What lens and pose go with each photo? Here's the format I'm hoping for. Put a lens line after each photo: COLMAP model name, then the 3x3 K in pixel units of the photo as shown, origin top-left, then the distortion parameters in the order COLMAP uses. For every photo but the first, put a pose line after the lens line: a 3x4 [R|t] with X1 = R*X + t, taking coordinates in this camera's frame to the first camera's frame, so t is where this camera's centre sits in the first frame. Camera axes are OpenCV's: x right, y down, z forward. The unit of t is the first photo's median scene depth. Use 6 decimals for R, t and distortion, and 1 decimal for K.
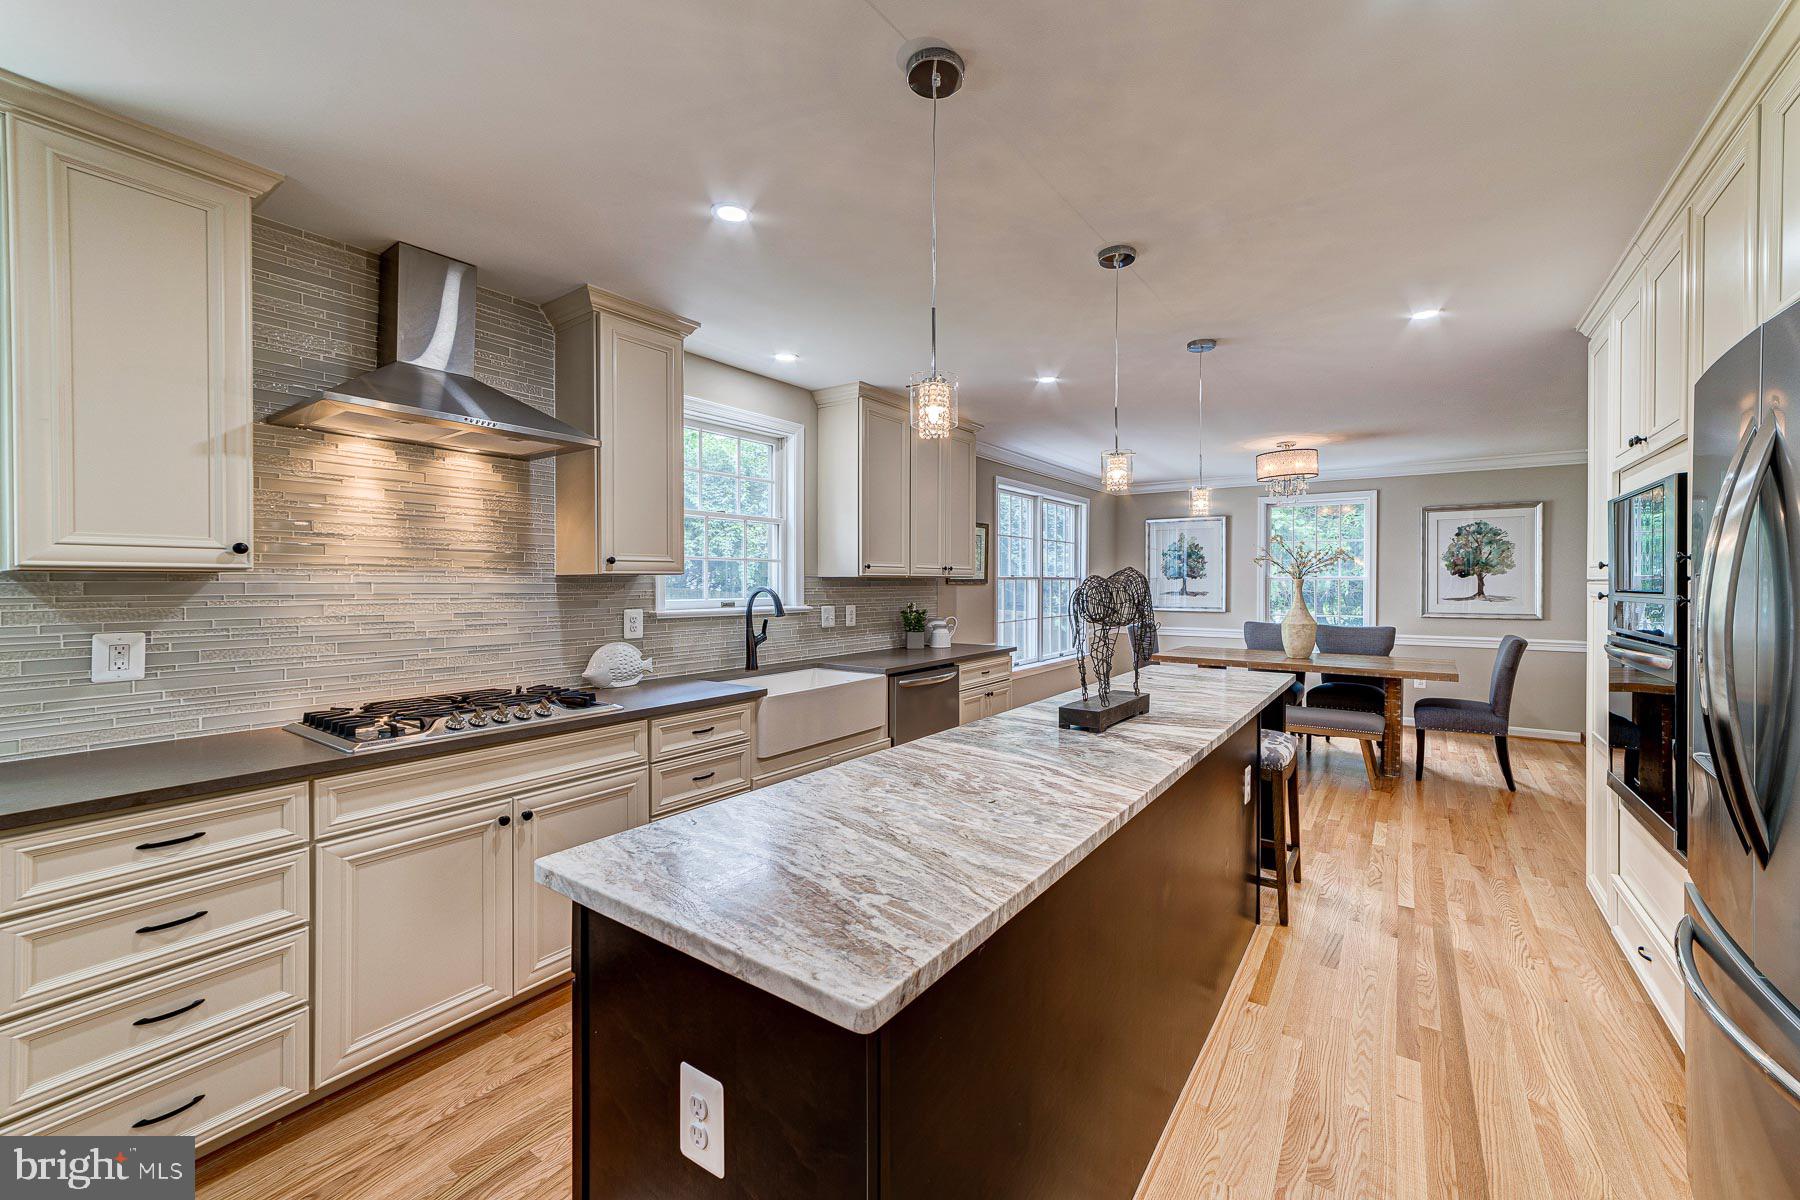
lens RADIAL K [[699.3, 0, 935.2], [0, 699.3, 588.0], [0, 0, 1]] dist [0.000066, 0.000080]
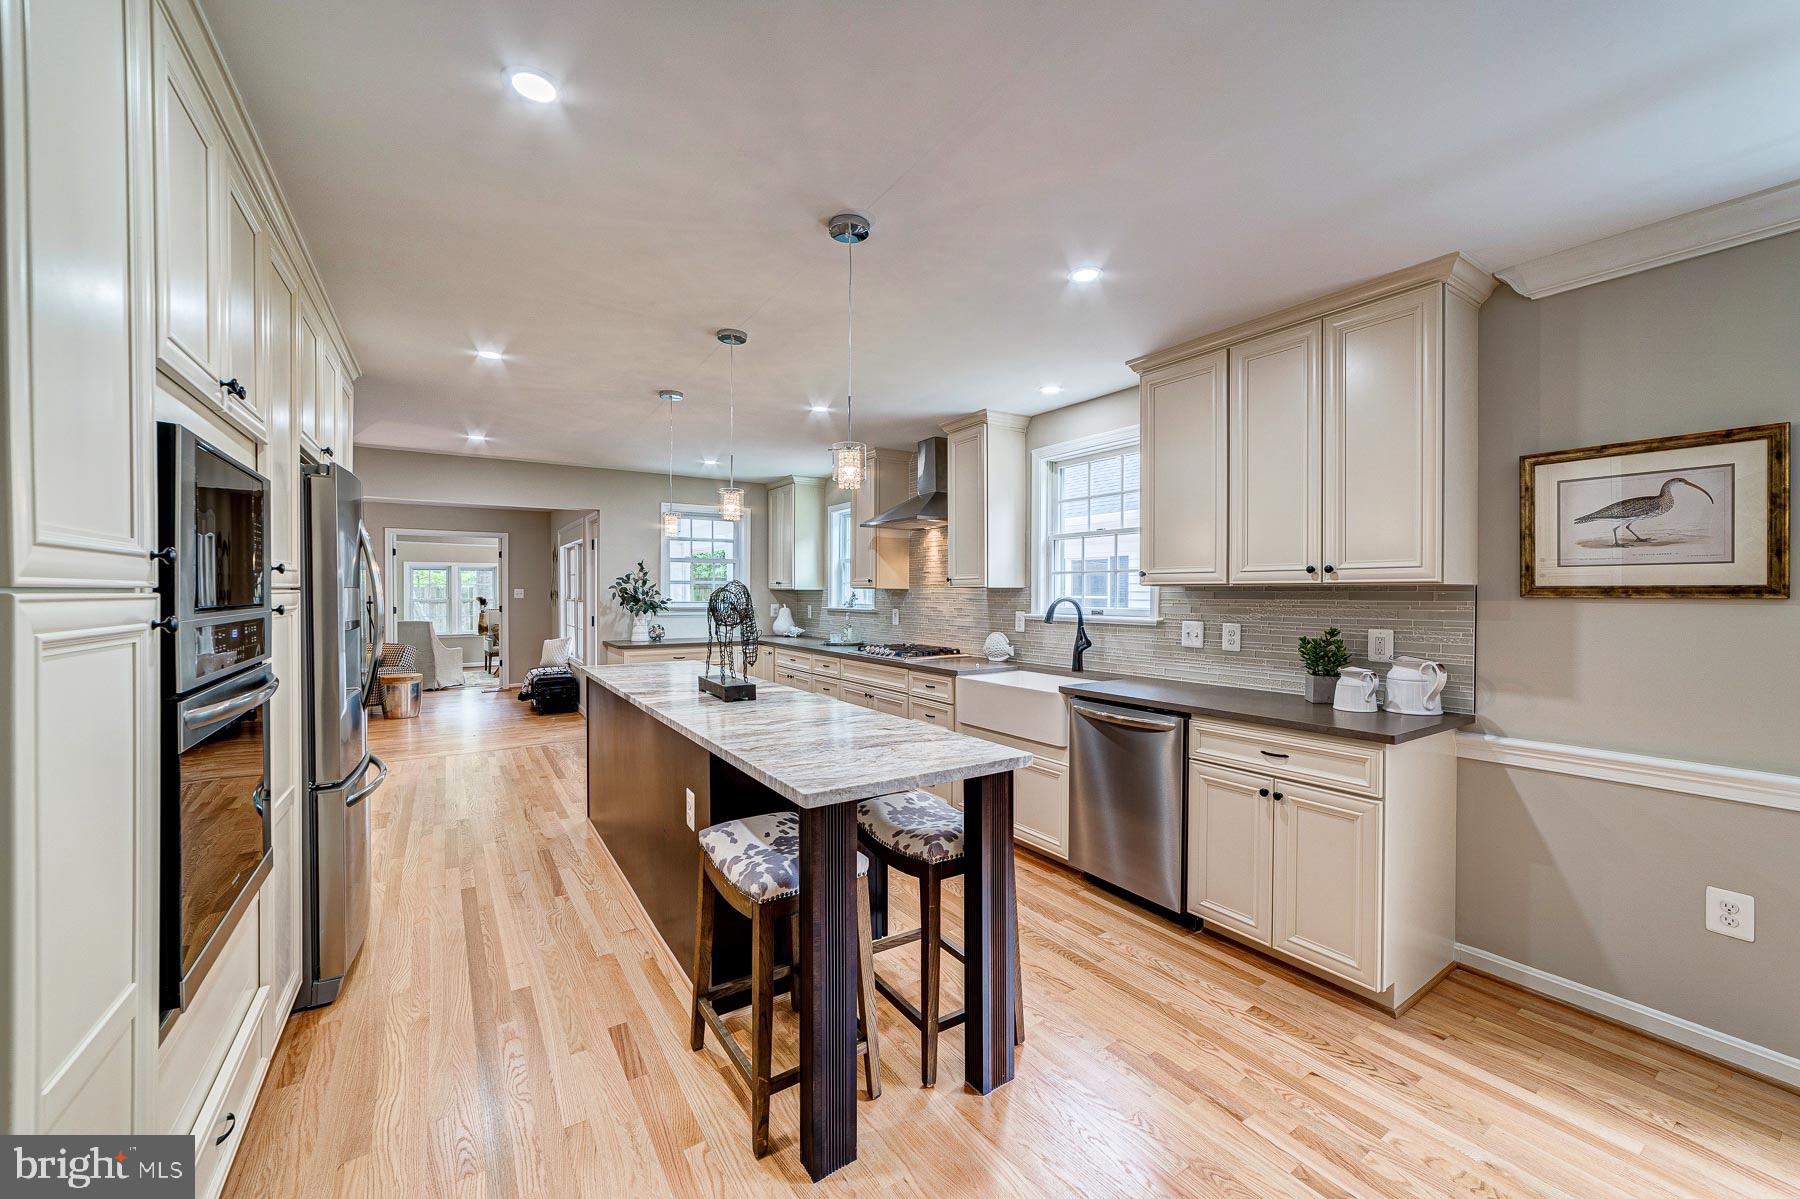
lens RADIAL K [[706.6, 0, 913.7], [0, 706.6, 599.8], [0, 0, 1]] dist [-0.008635, 0.000297]
pose [[-0.369442, 0.011427, -0.929184, 0.554009], [-0.007956, 0.999849, 0.015459, -0.007706], [0.929220, 0.013103, -0.369295, 0.741980]]
